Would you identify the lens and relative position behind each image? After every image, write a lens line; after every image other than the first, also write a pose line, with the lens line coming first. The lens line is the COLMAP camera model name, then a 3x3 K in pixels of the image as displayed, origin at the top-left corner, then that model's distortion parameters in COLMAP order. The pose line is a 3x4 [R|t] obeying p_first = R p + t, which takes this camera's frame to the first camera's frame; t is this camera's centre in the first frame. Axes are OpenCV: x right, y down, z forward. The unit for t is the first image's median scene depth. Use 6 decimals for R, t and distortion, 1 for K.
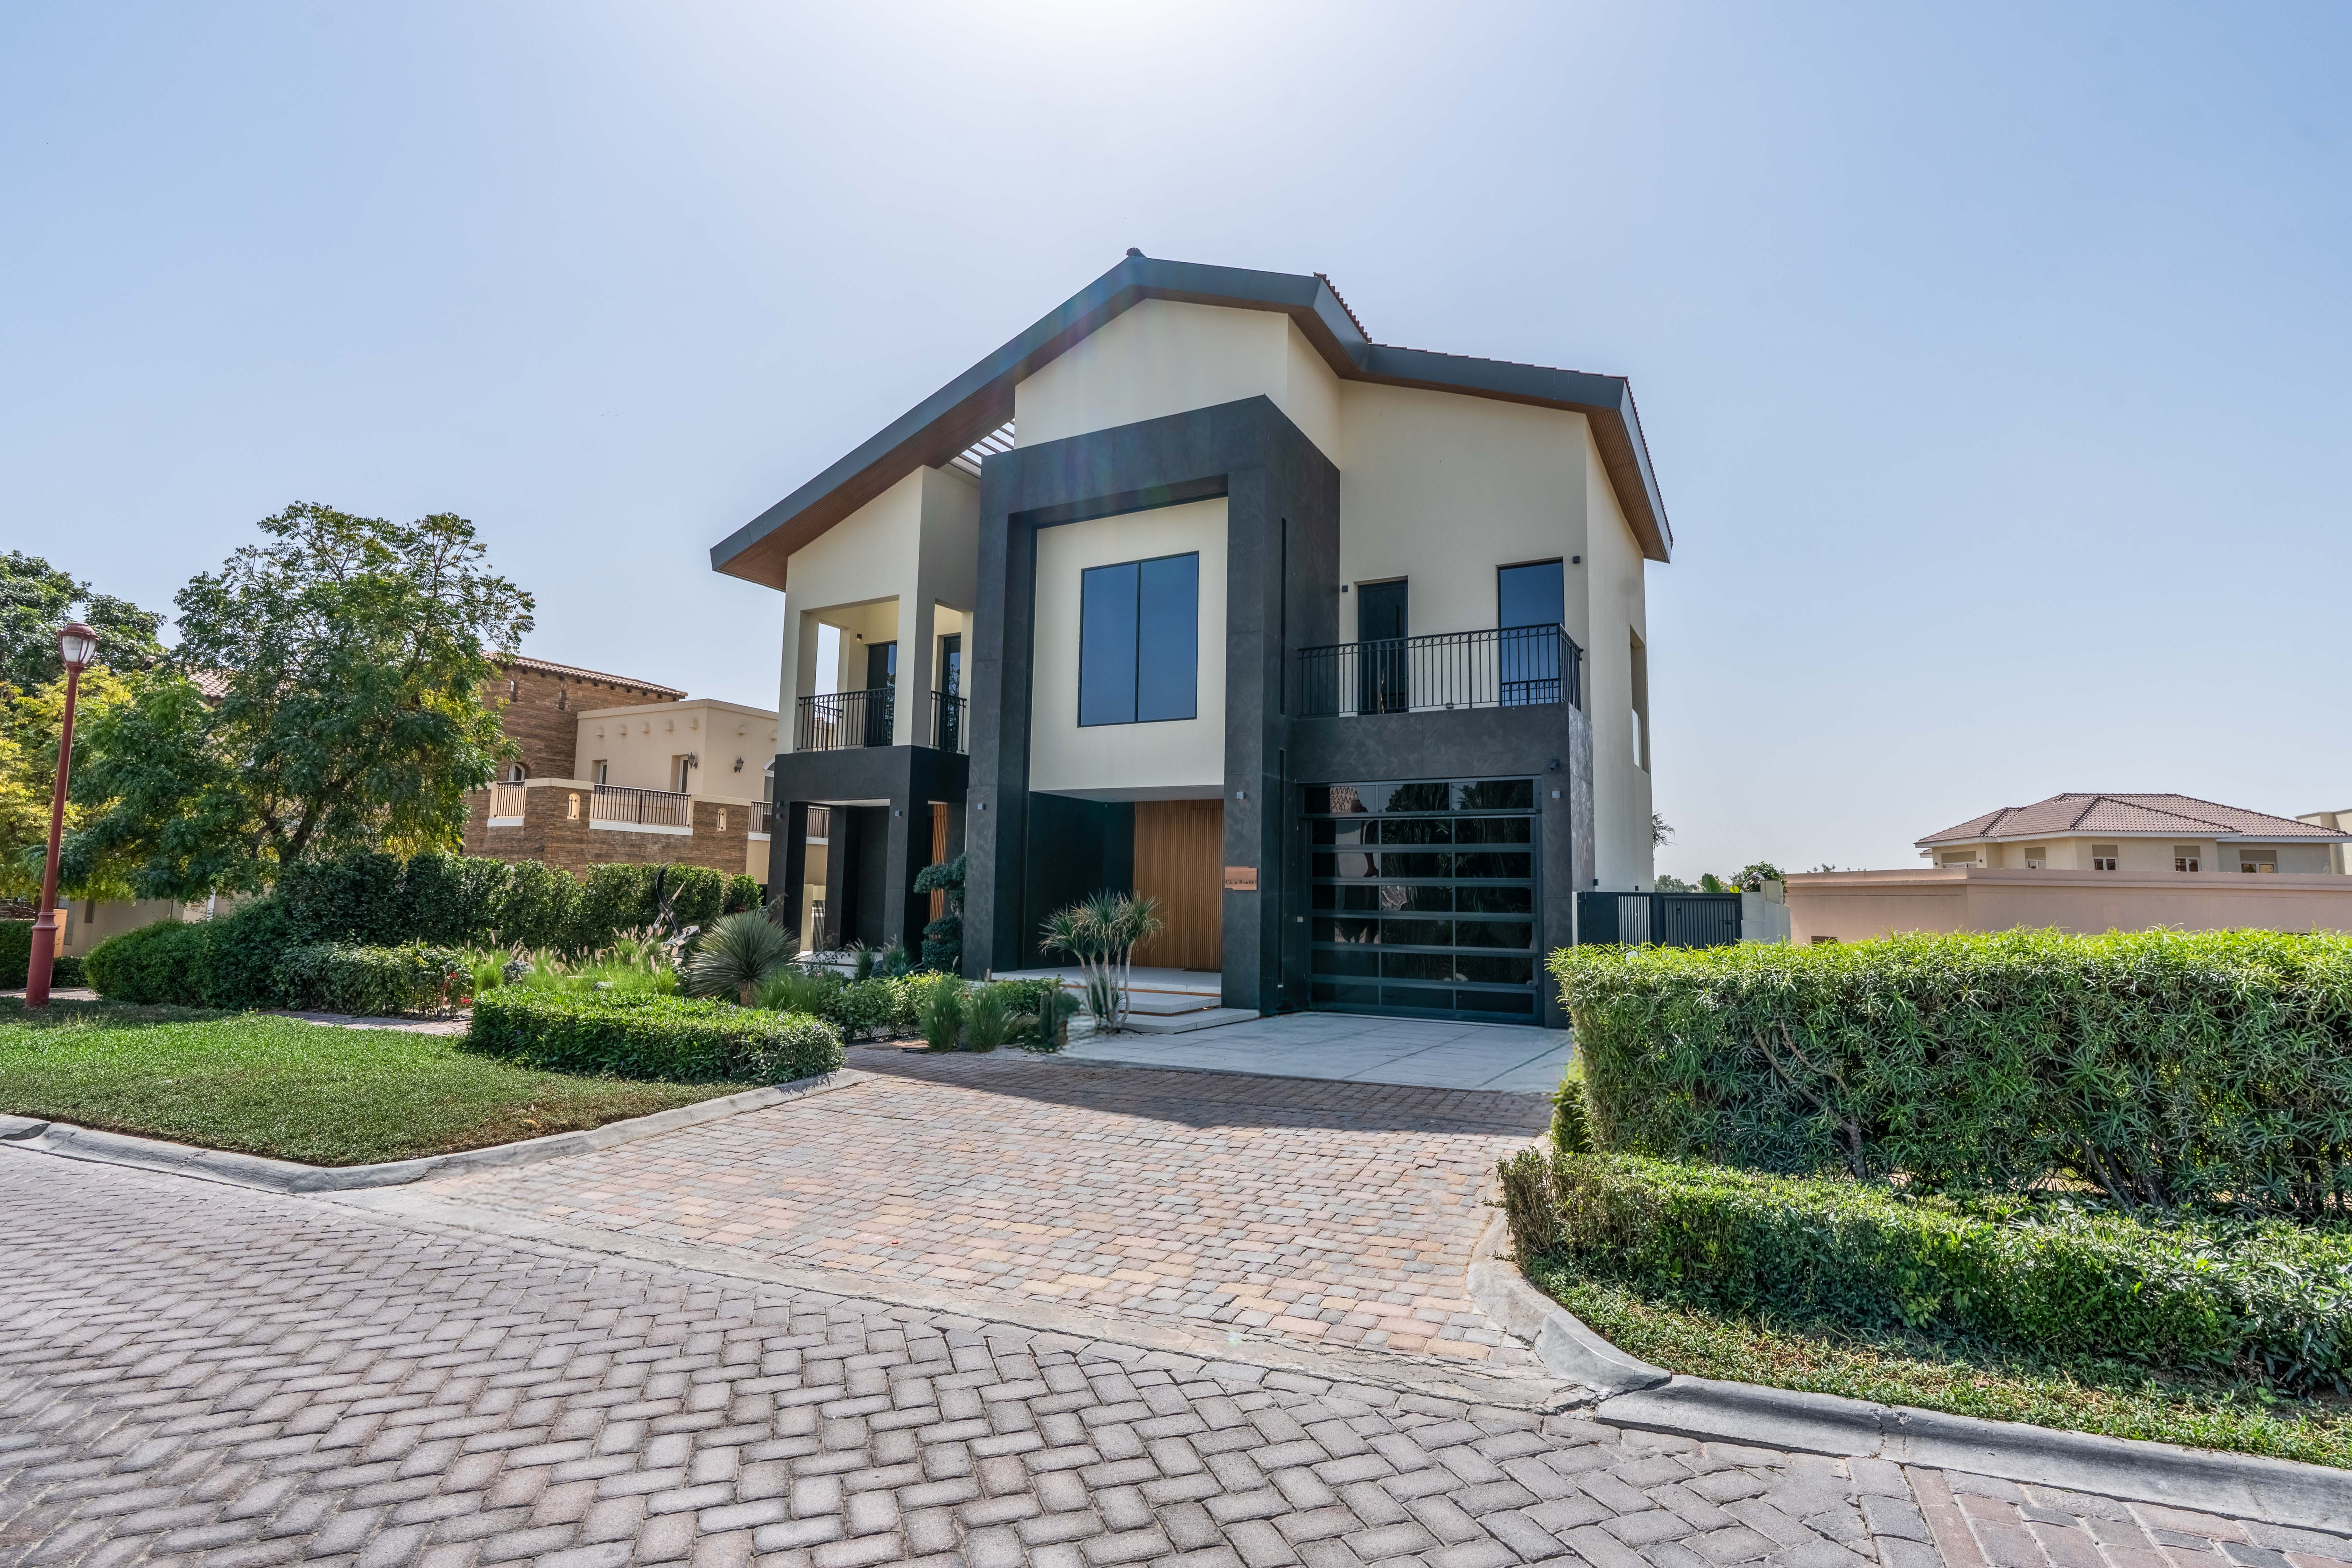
lens RADIAL K [[1090.0, 0, 1181.1], [0, 1090.0, 781.6], [0, 0, 1]] dist [-0.004075, 0.000469]
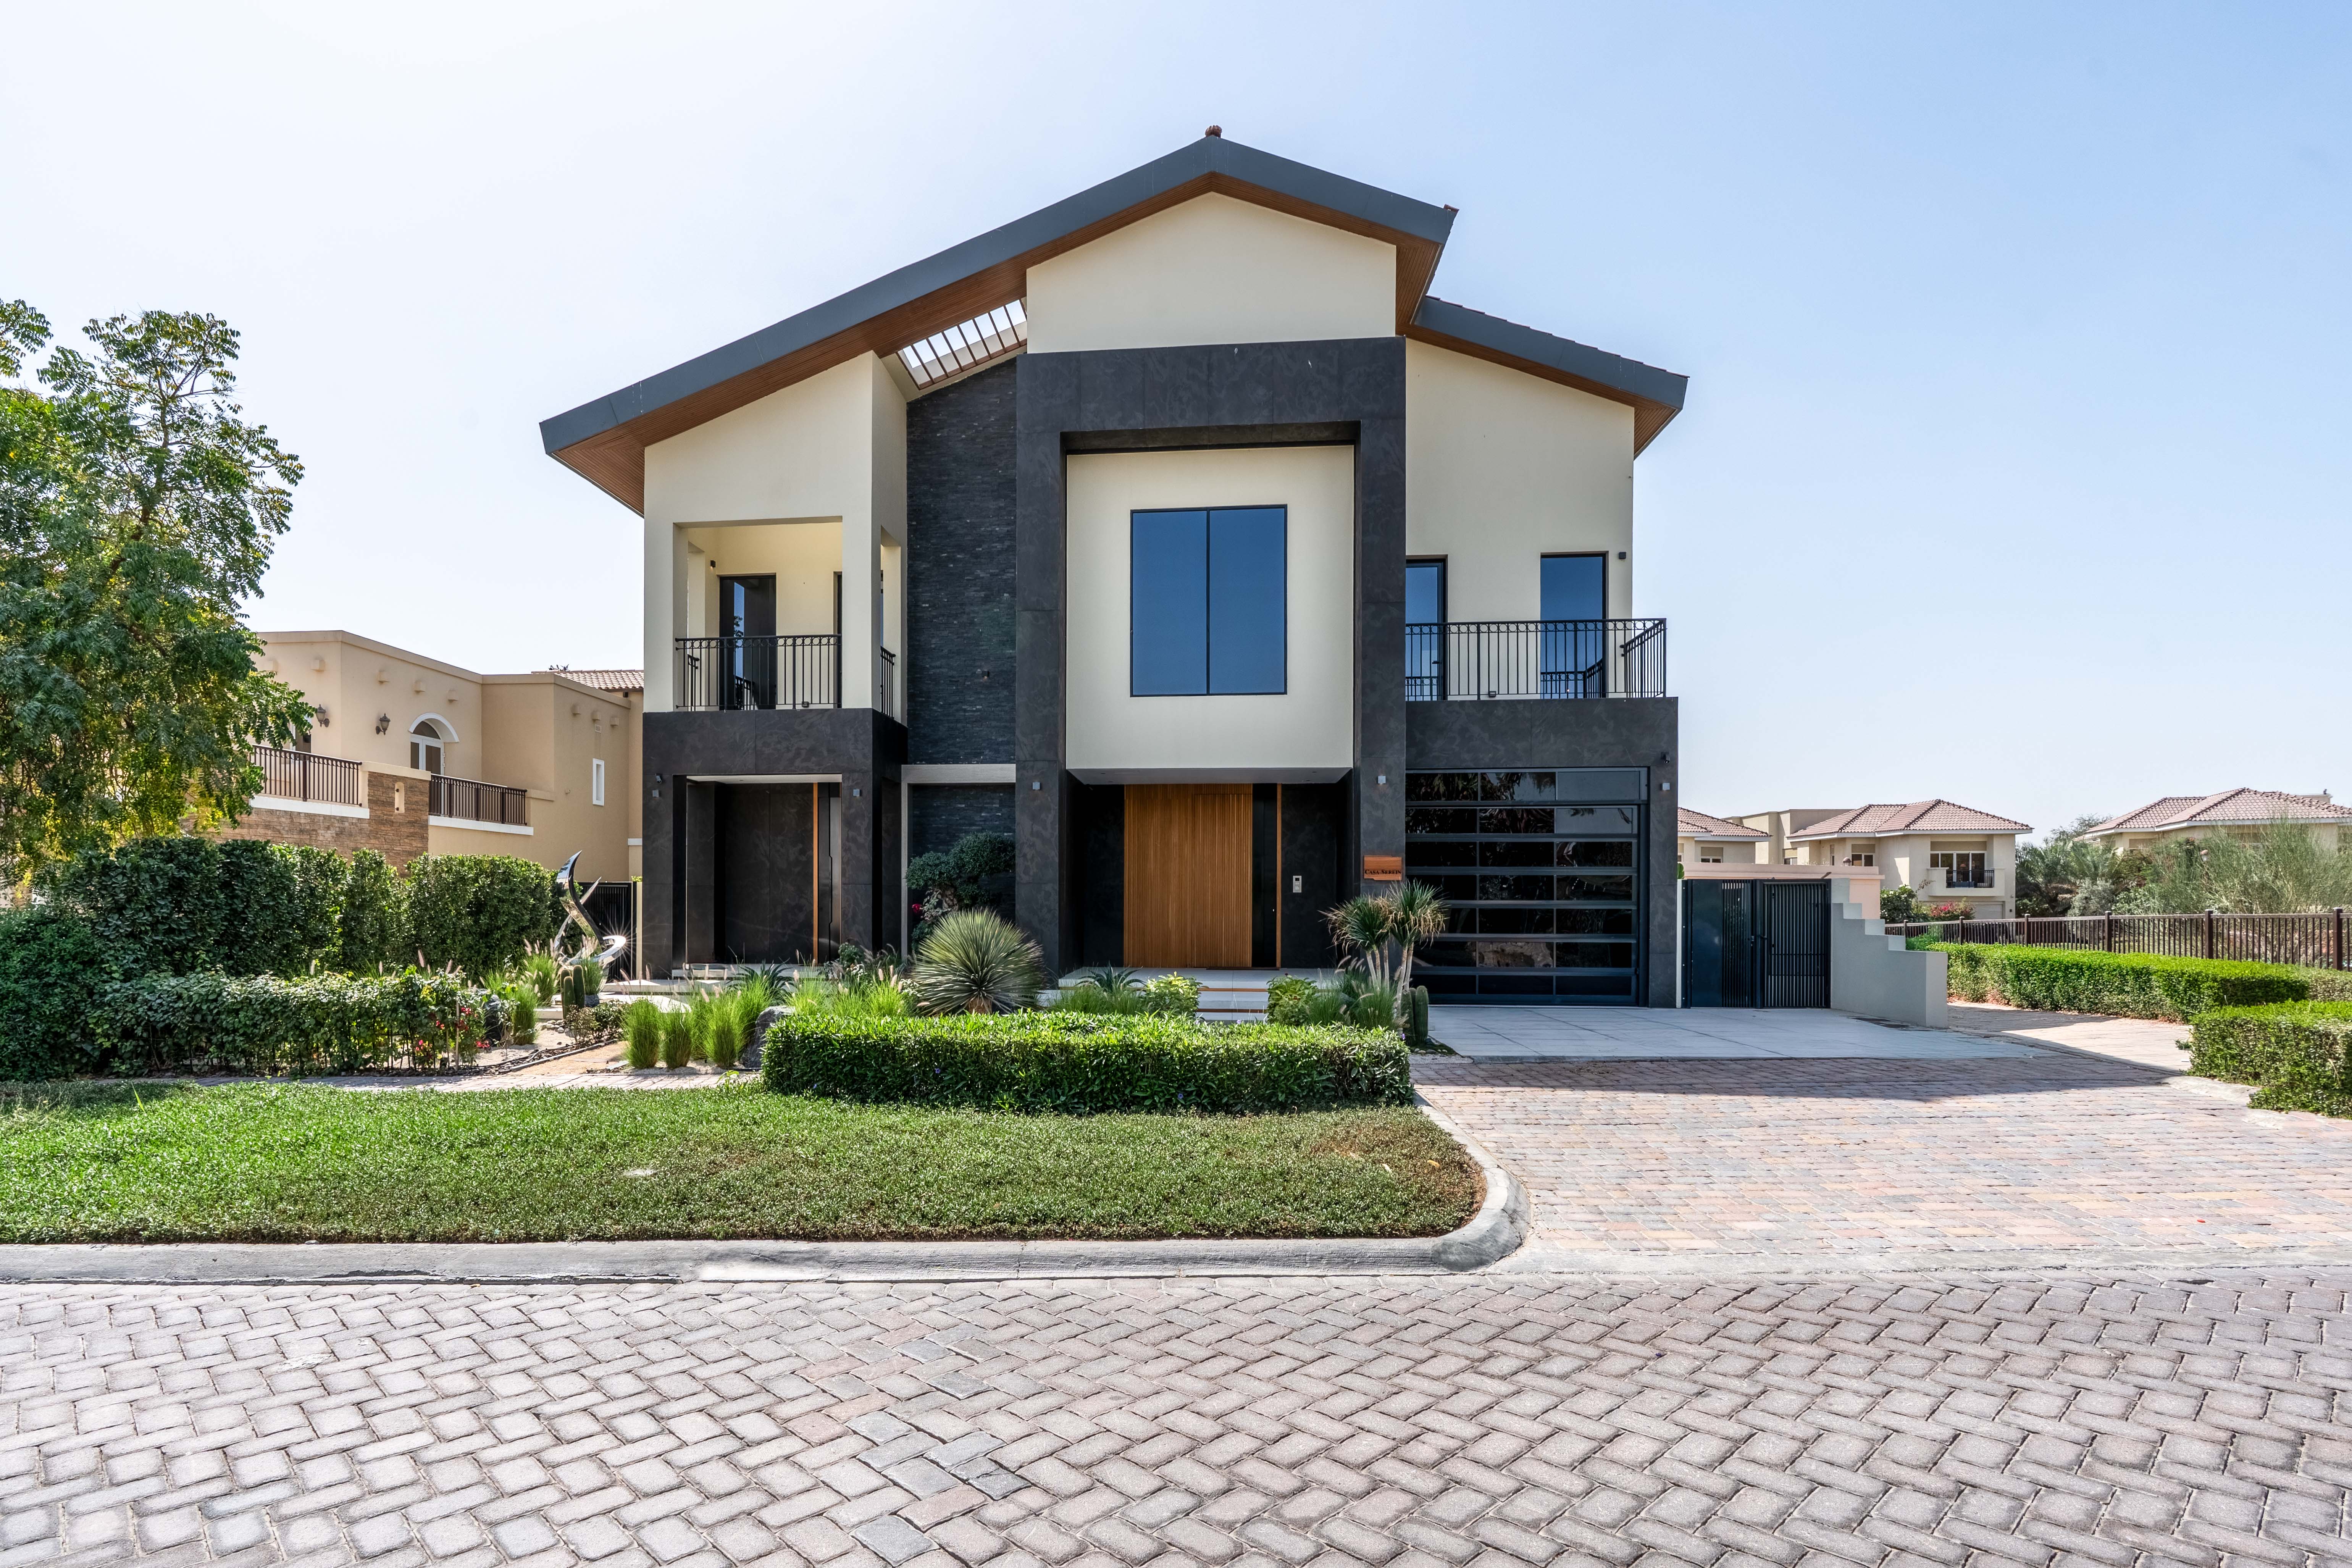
lens RADIAL K [[1163.1, 0, 1101.7], [0, 1163.1, 905.5], [0, 0, 1]] dist [-0.005829, -0.000424]
pose [[0.927403, -0.016272, 0.373710, -0.477437], [-0.026534, 0.993675, 0.109113, 0.015217], [-0.373122, -0.111108, 0.921105, 0.137766]]
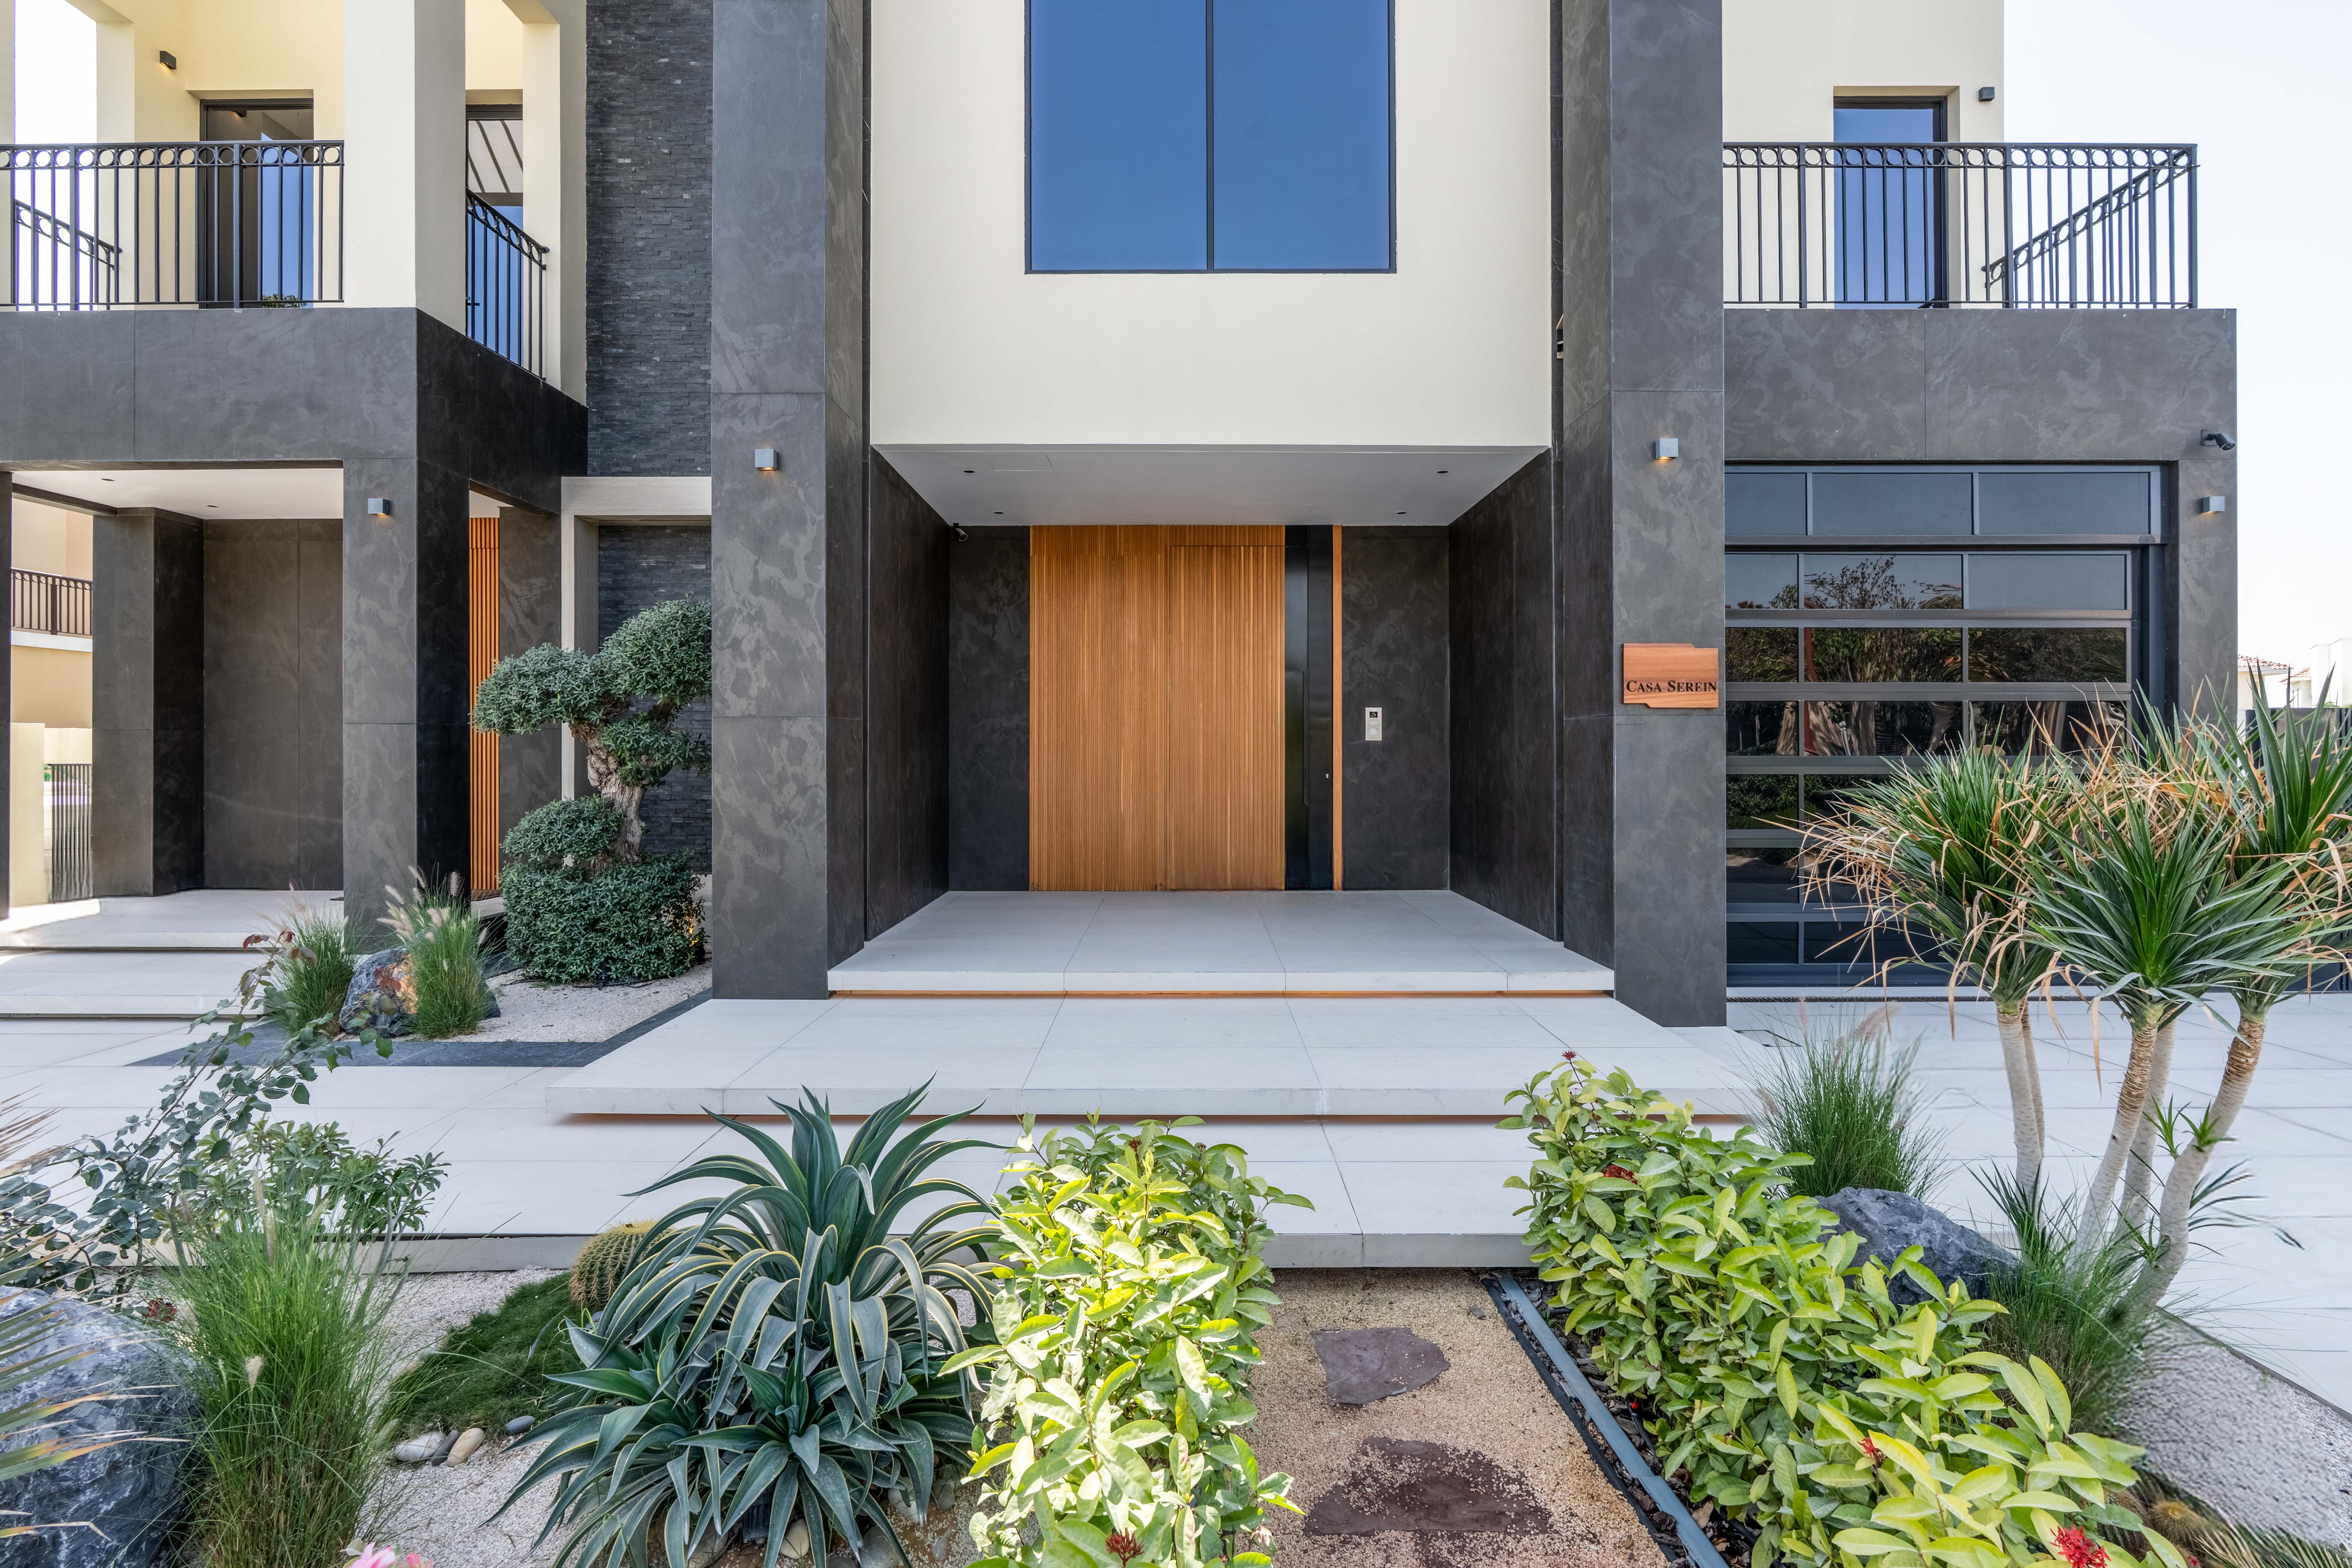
lens RADIAL K [[1090.0, 0, 1178.2], [0, 1090.0, 745.7], [0, 0, 1]] dist [-0.004075, 0.000469]
pose [[0.880543, -0.016458, 0.473681, -0.230375], [-0.034174, 0.994591, 0.098086, 0.070906], [-0.472733, -0.102556, 0.875217, 0.657700]]
